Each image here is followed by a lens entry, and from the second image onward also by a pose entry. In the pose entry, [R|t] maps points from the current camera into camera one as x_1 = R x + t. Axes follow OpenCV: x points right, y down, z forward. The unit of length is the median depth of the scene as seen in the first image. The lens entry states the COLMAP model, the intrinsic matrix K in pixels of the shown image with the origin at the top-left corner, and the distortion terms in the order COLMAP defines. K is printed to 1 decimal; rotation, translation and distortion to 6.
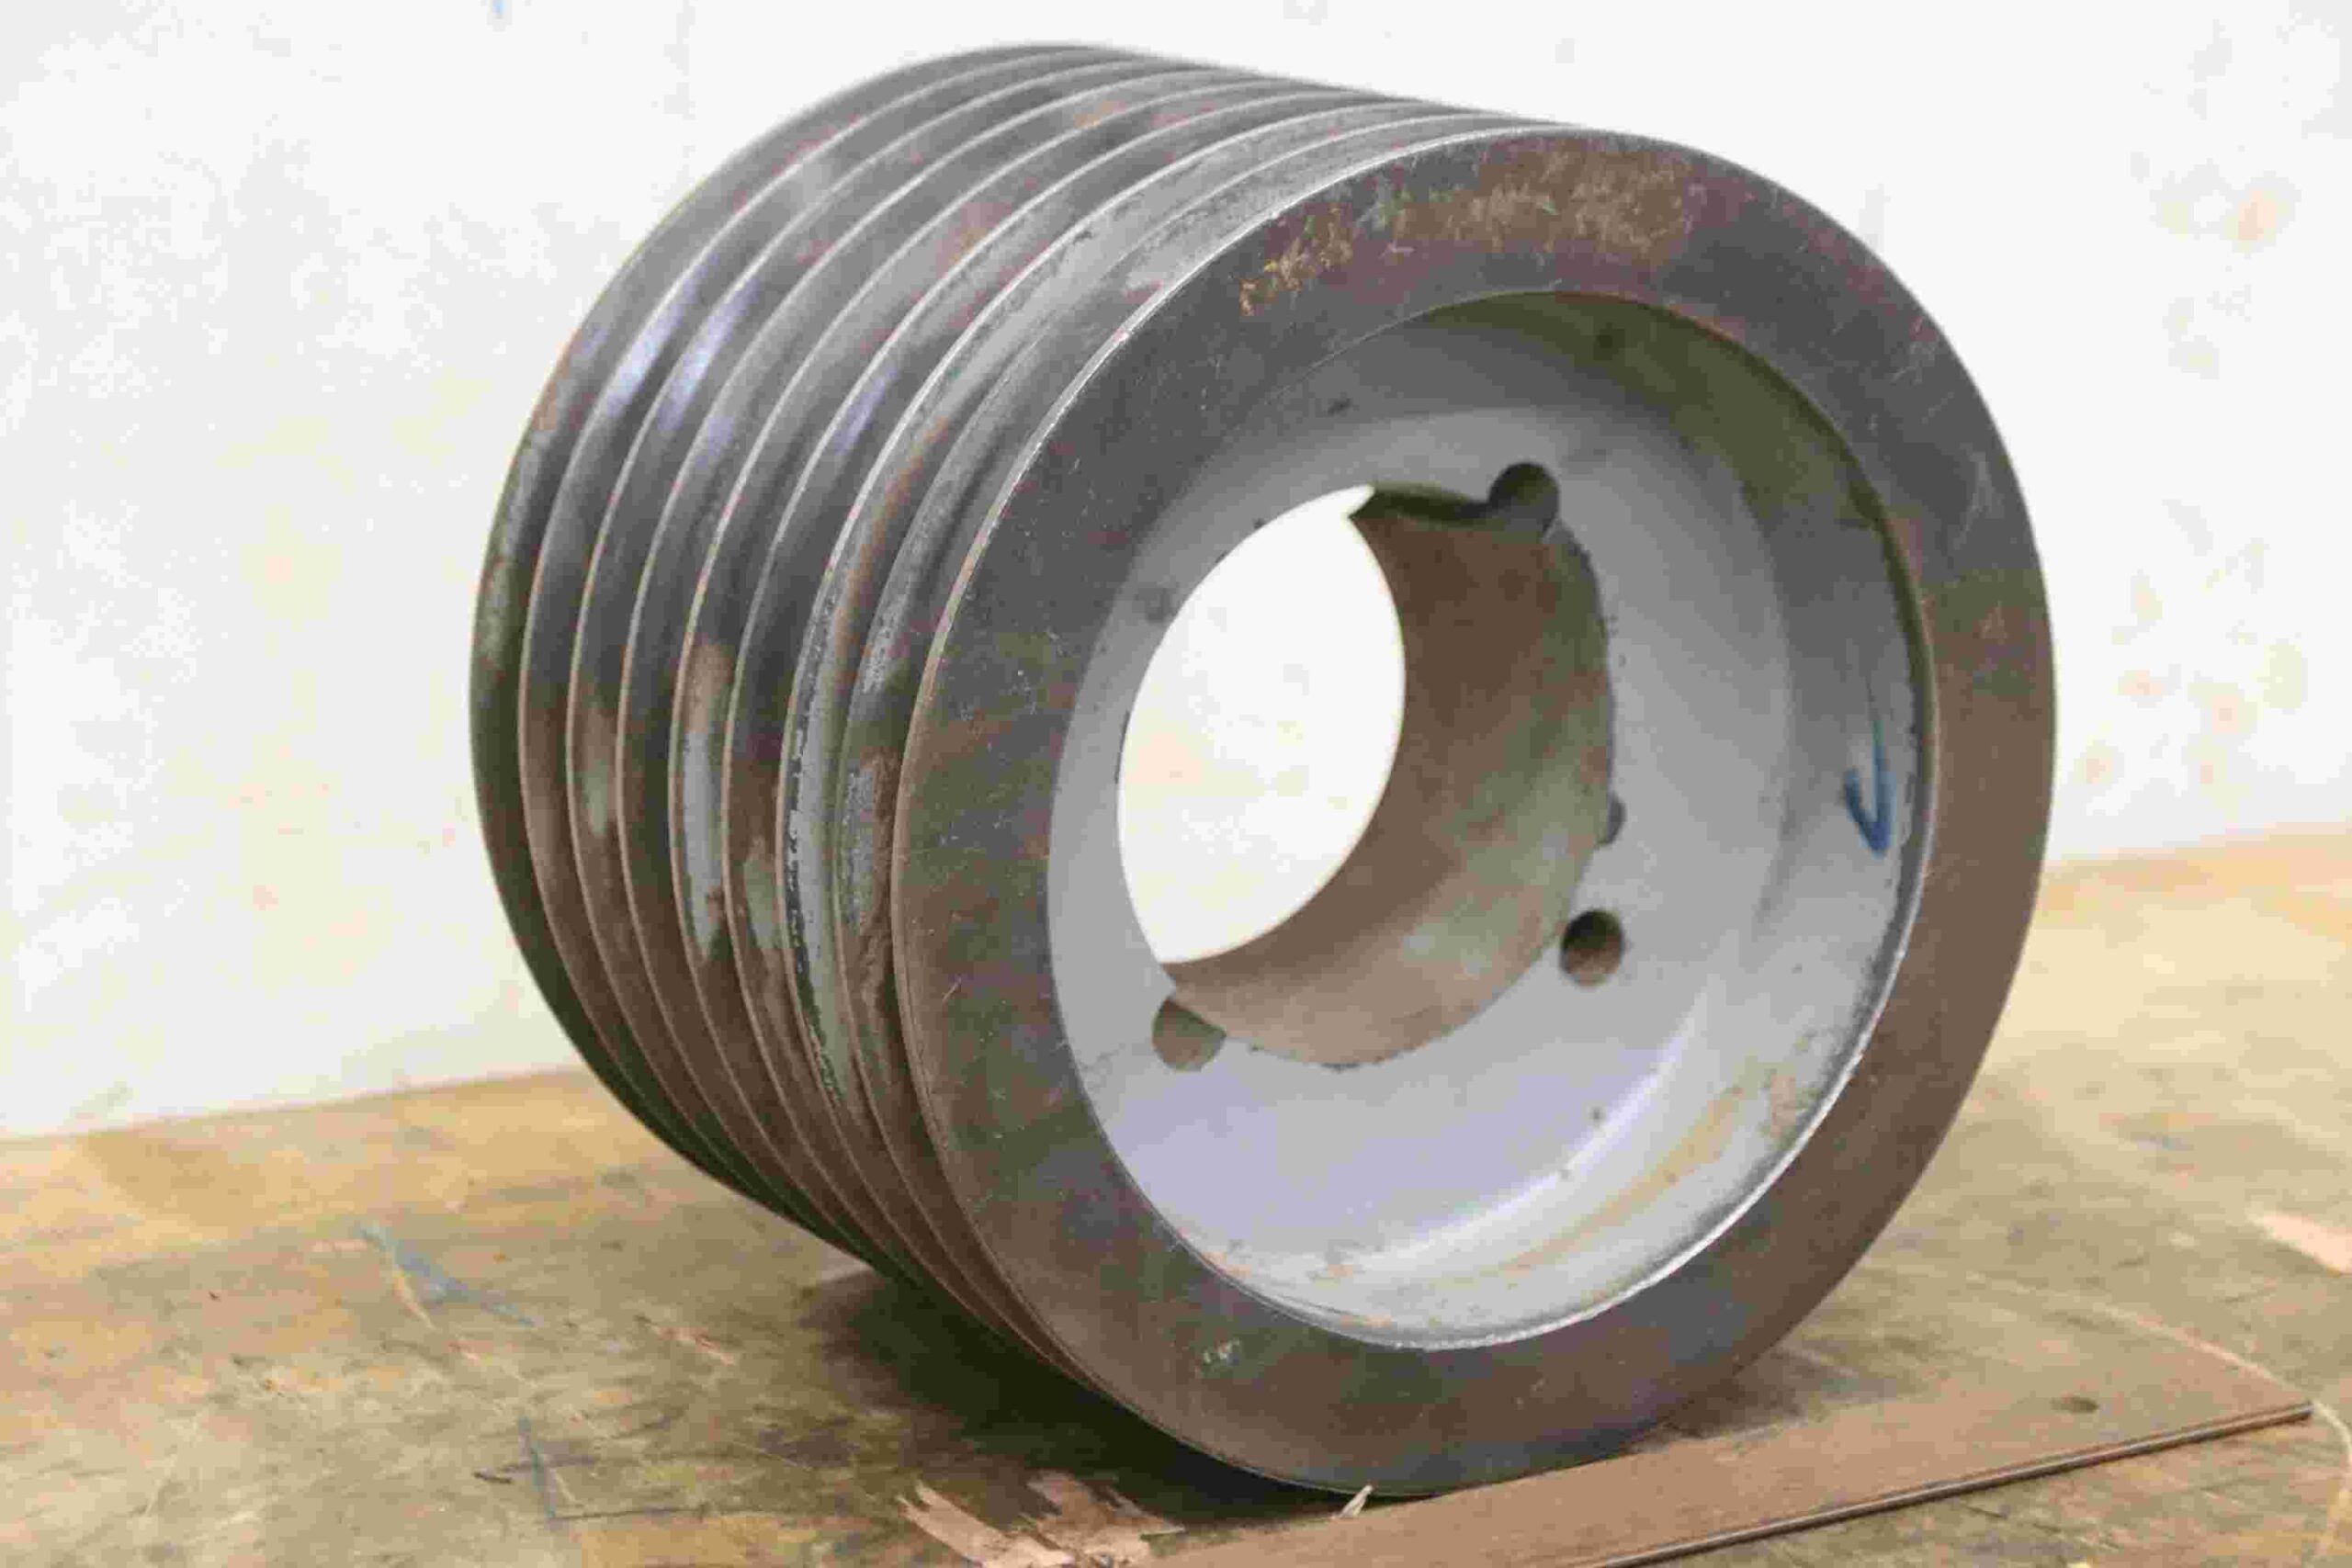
lens RADIAL K [[5715.1, 0, 1176.5], [0, 5715.1, 778.0], [0, 0, 1]] dist [0.272056, 0.000000]
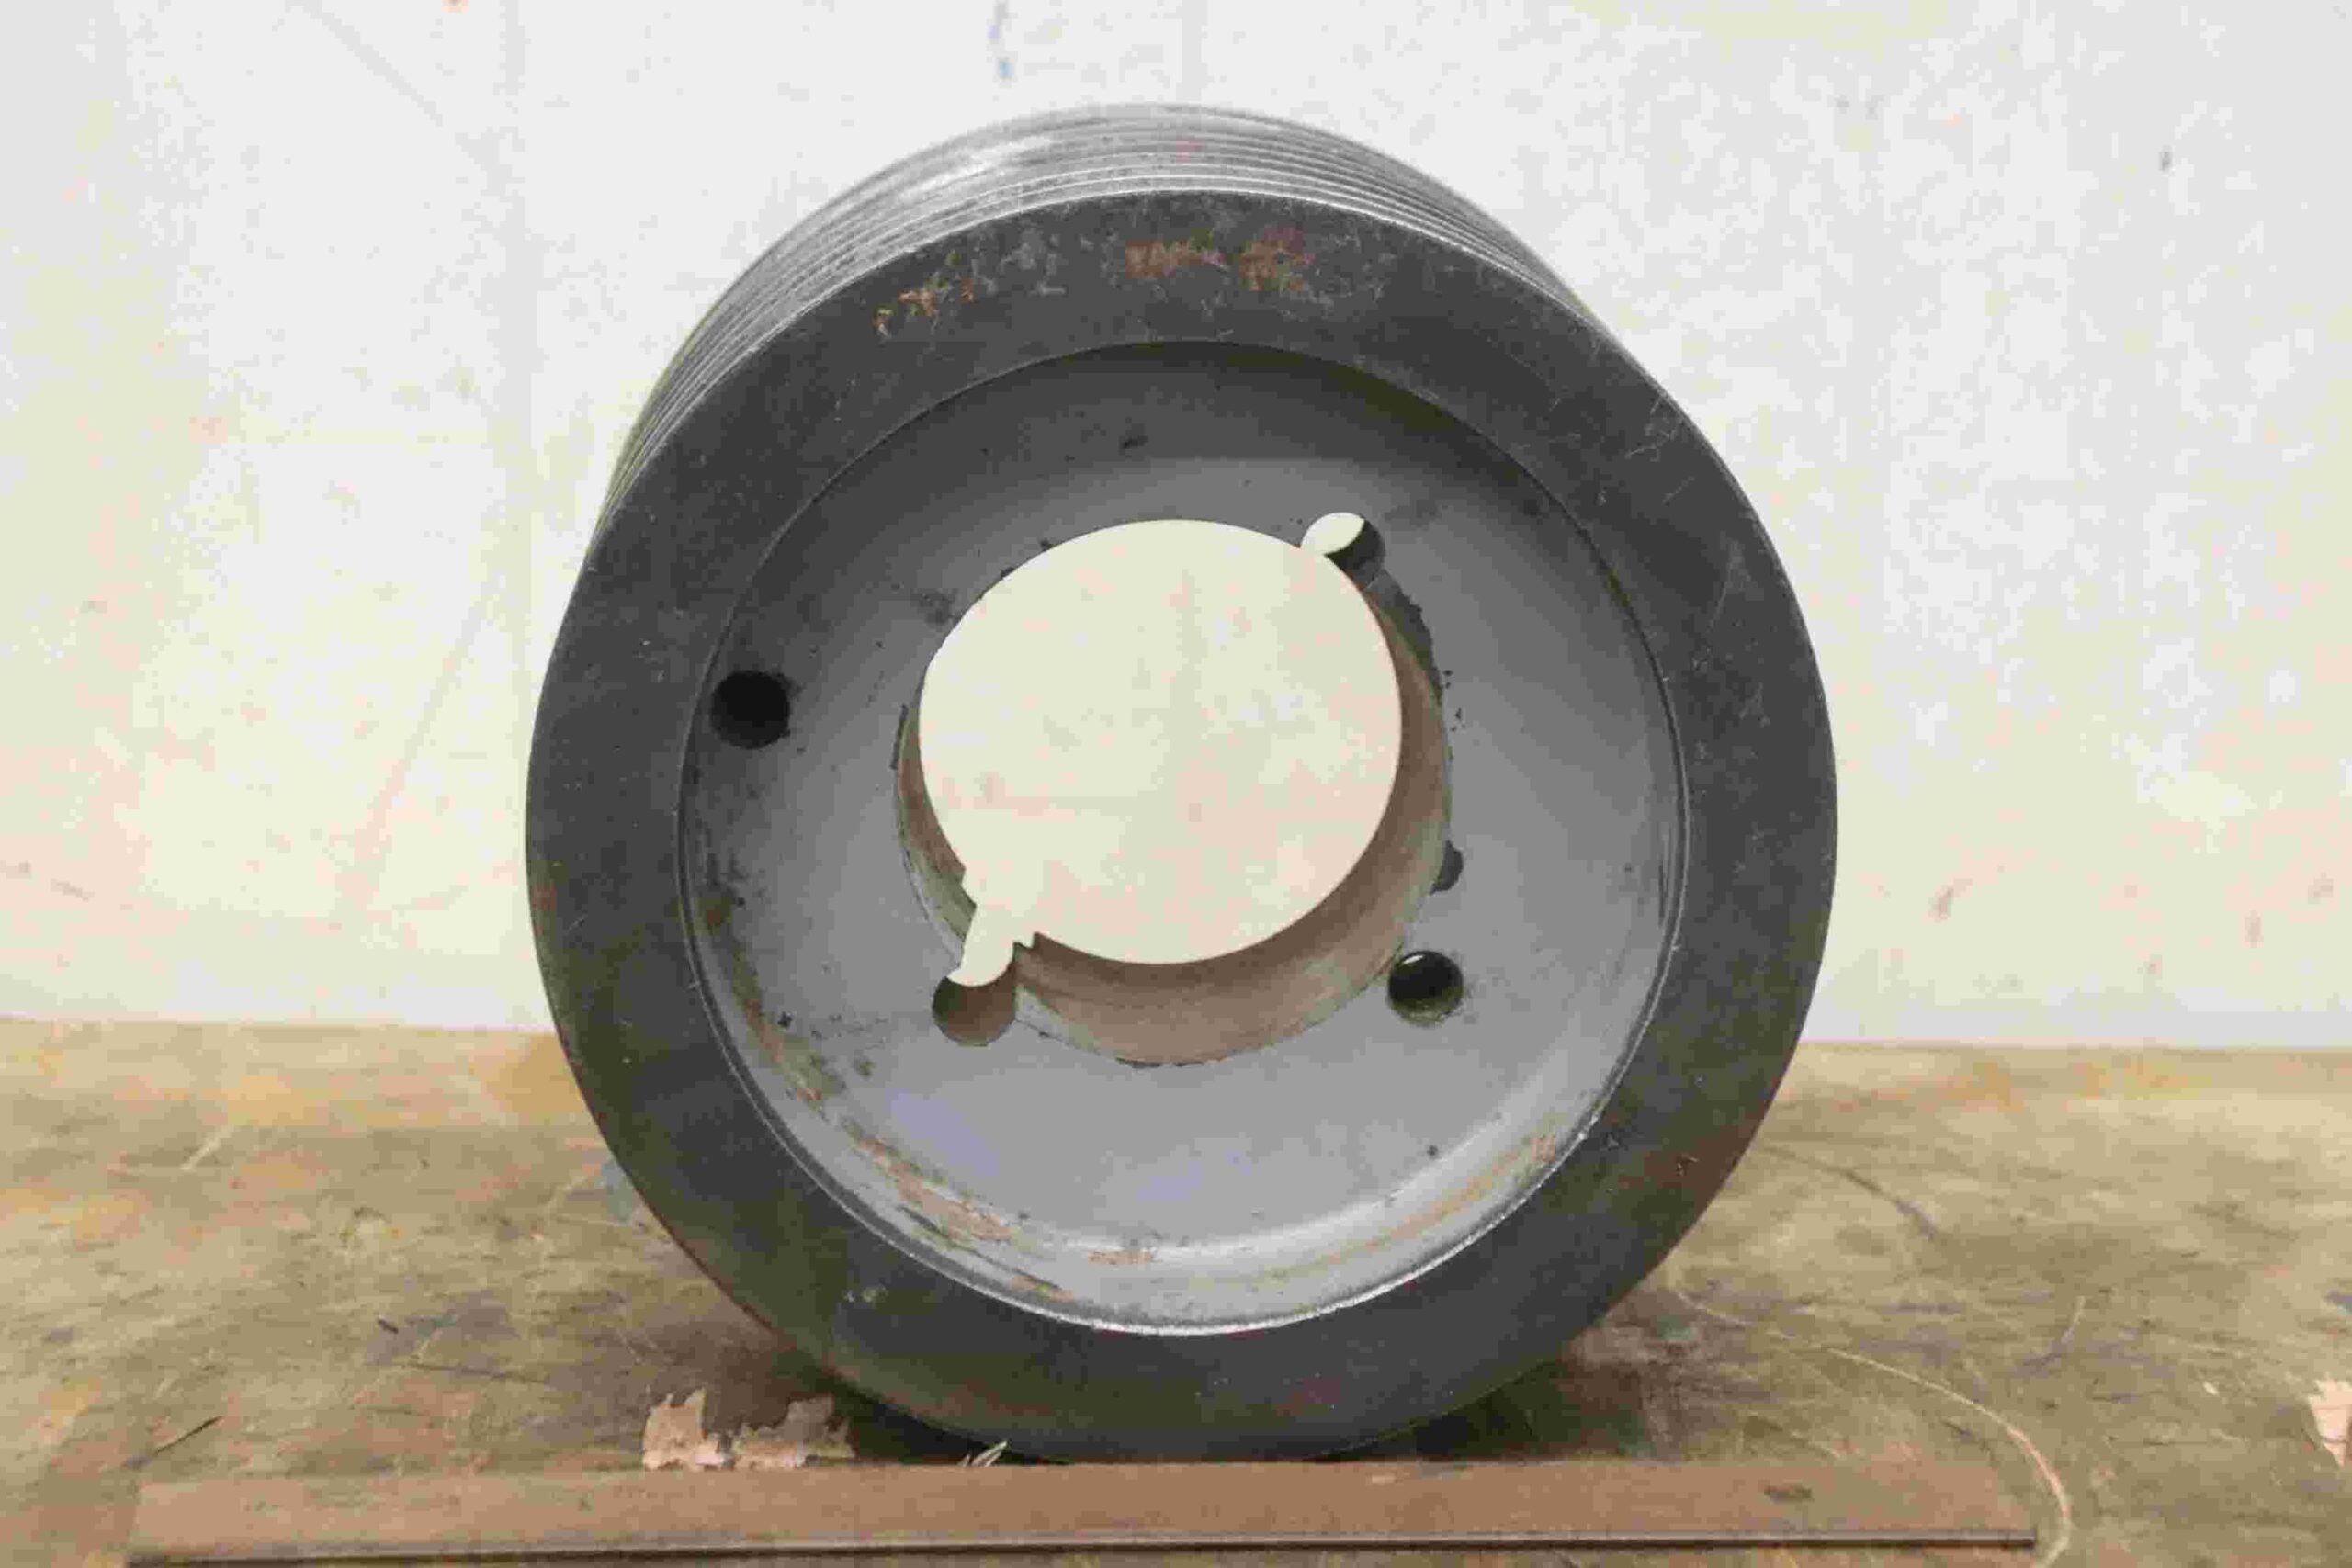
lens RADIAL K [[5715.1, 0, 1196.0], [0, 5715.1, 785.1], [0, 0, 1]] dist [0.272056, 0.000000]
pose [[0.879460, 0.100345, -0.465275, 0.560254], [-0.111601, 0.993747, 0.003371, -0.006313], [0.462704, 0.048960, 0.885160, 0.063066]]
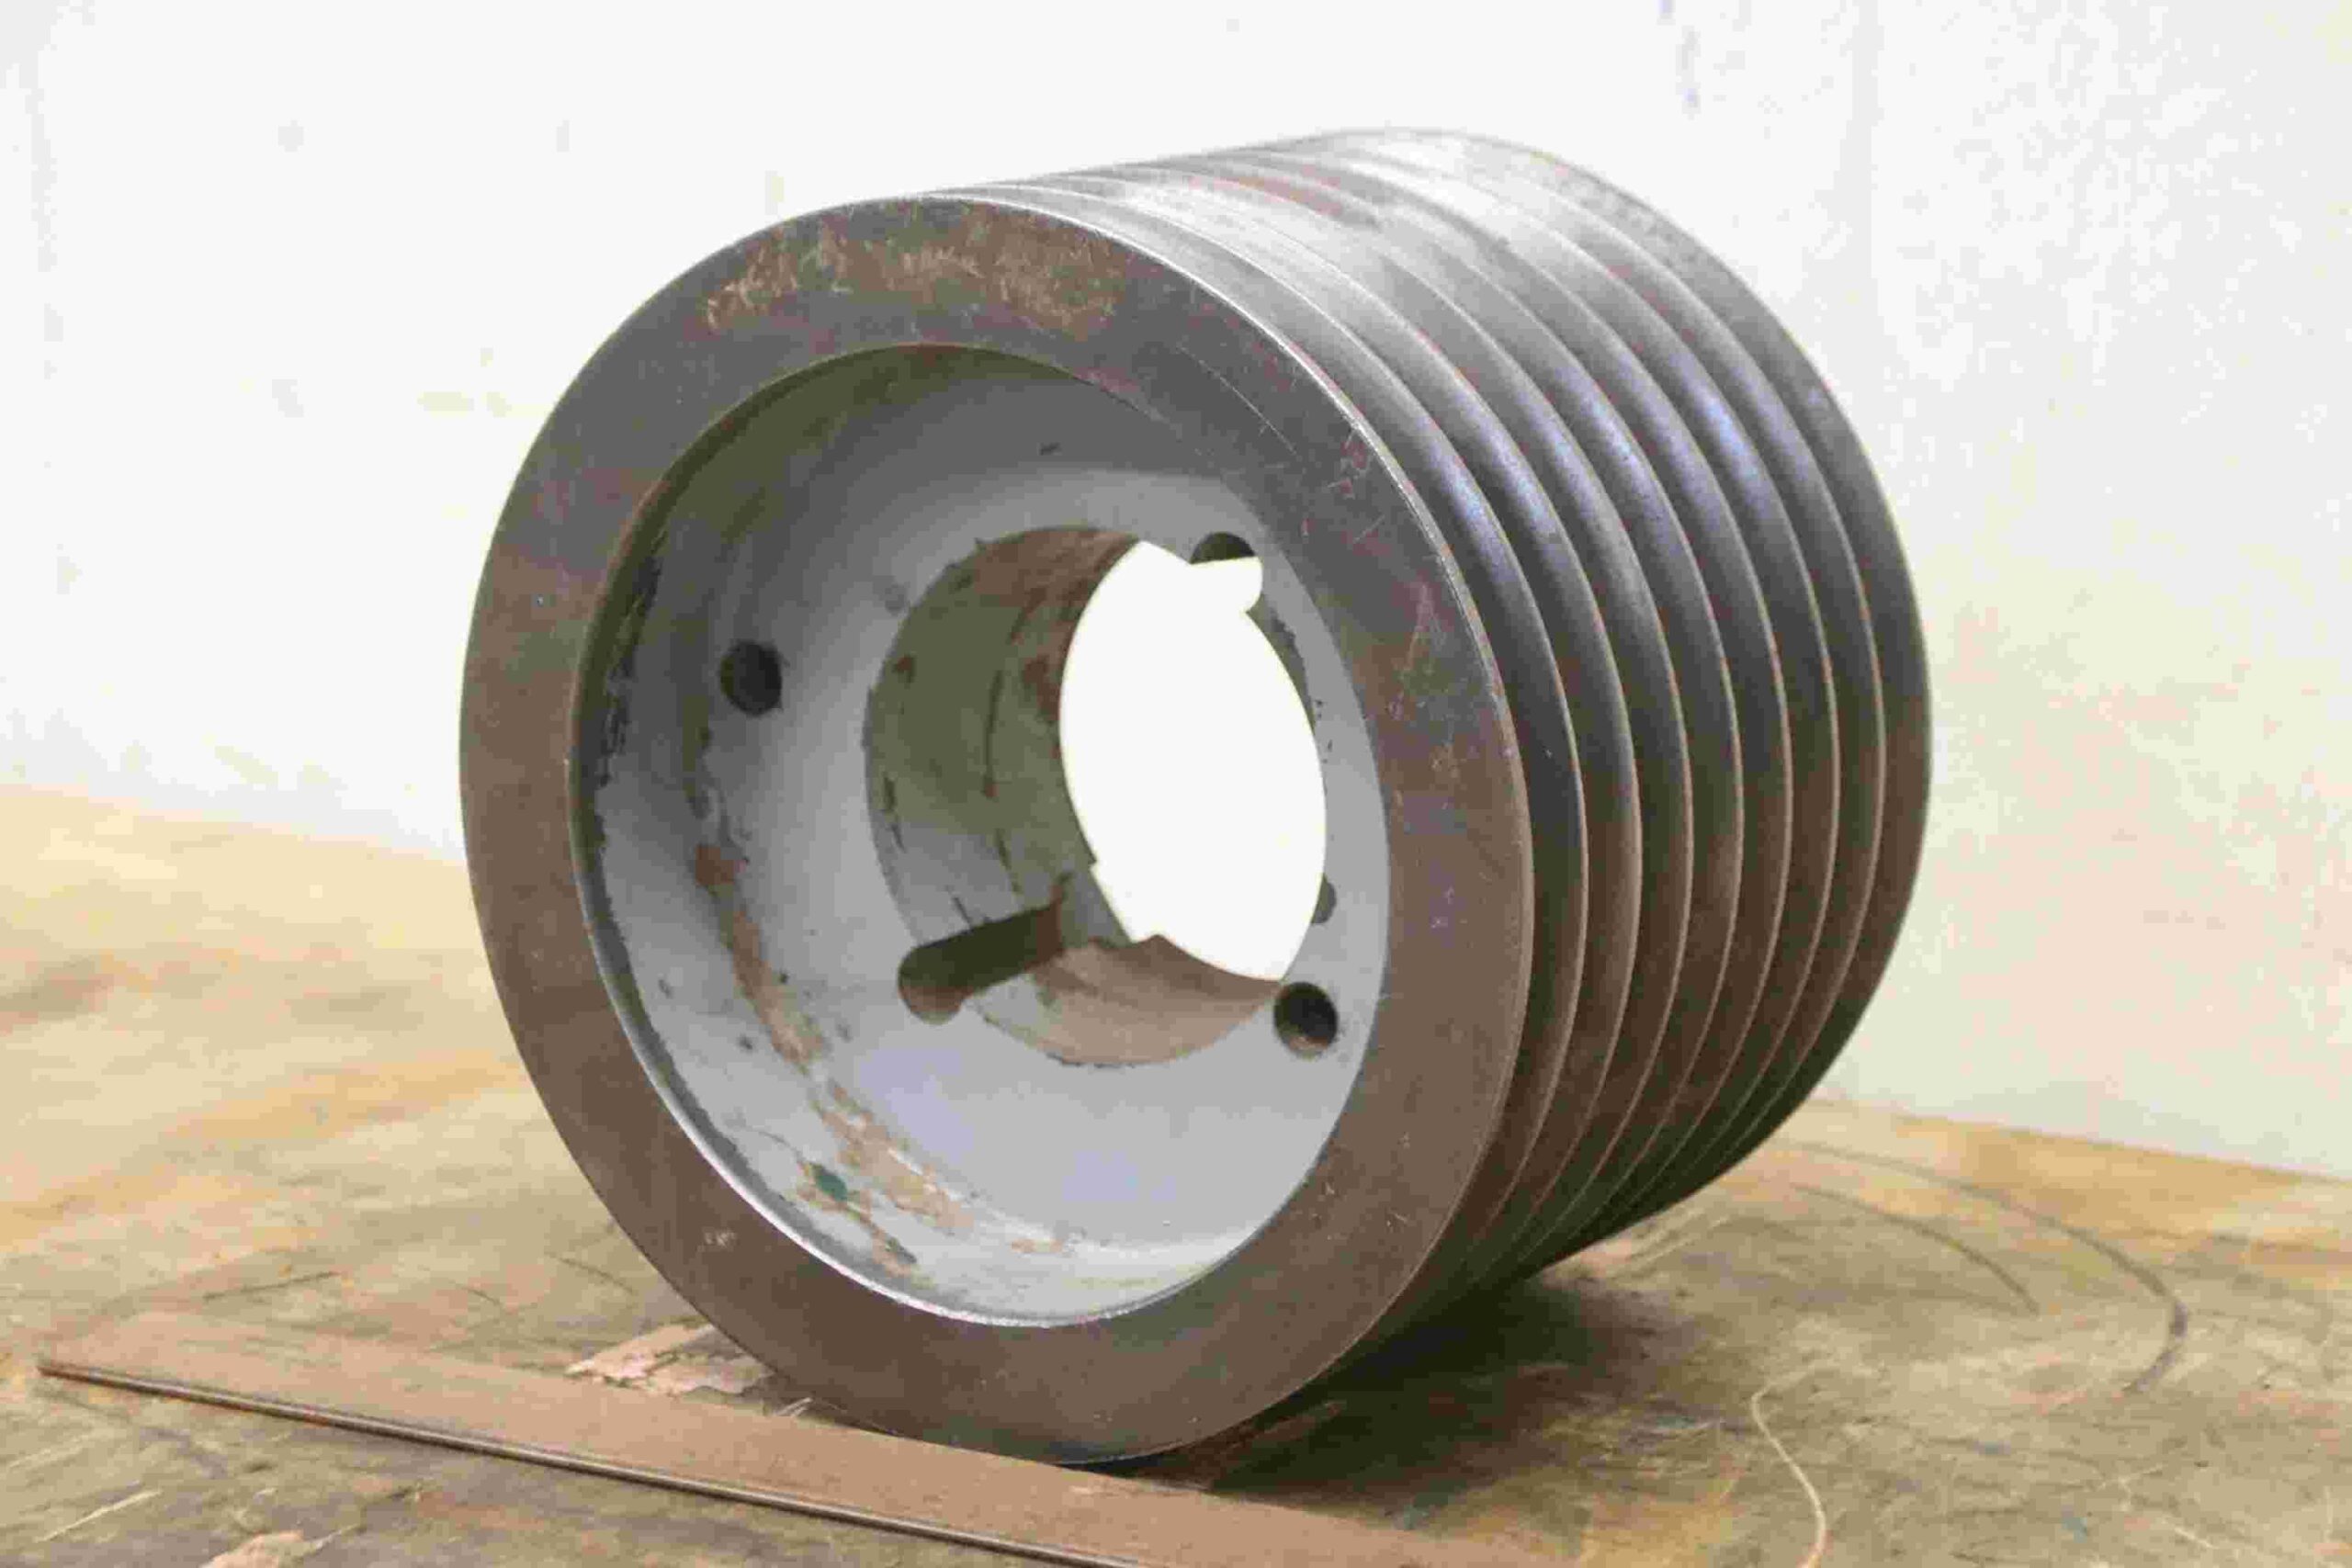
lens RADIAL K [[5715.1, 0, 1178.2], [0, 5715.1, 783.4], [0, 0, 1]] dist [0.272056, 0.000000]
pose [[0.451615, 0.166037, -0.876627, 1.039253], [-0.190998, 0.977746, 0.086792, -0.105200], [0.871529, 0.128237, 0.473278, 0.529117]]
